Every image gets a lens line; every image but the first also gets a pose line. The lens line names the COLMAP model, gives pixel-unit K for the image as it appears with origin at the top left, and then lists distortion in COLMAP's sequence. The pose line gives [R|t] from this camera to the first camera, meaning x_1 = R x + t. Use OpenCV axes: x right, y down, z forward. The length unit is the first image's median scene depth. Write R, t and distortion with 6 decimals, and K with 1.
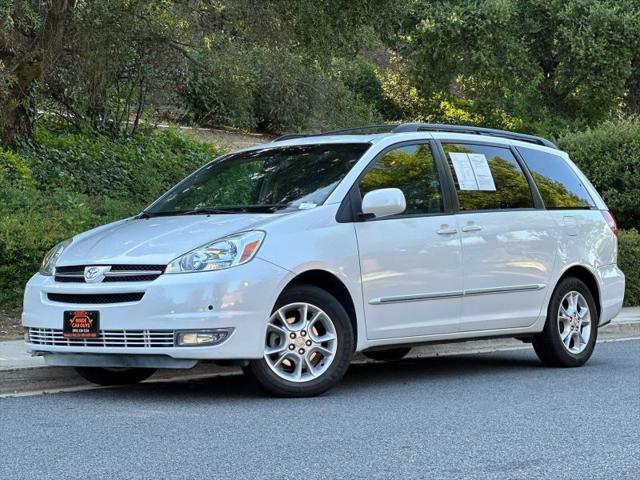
lens RADIAL K [[1480.2, 0, 320.0], [0, 1480.2, 240.0], [0, 0, 1]] dist [0.181630, -0.358292]
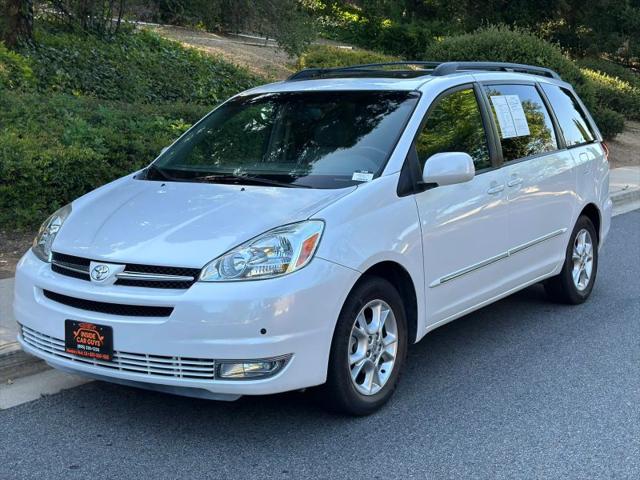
lens RADIAL K [[879.7, 0, 320.0], [0, 879.7, 240.0], [0, 0, 1]] dist [0.216537, -0.653989]
pose [[0.994476, -0.008002, 0.104659, -0.082718], [-0.010153, 0.985080, 0.171799, -0.071150], [-0.104473, -0.171913, 0.979557, 0.504937]]
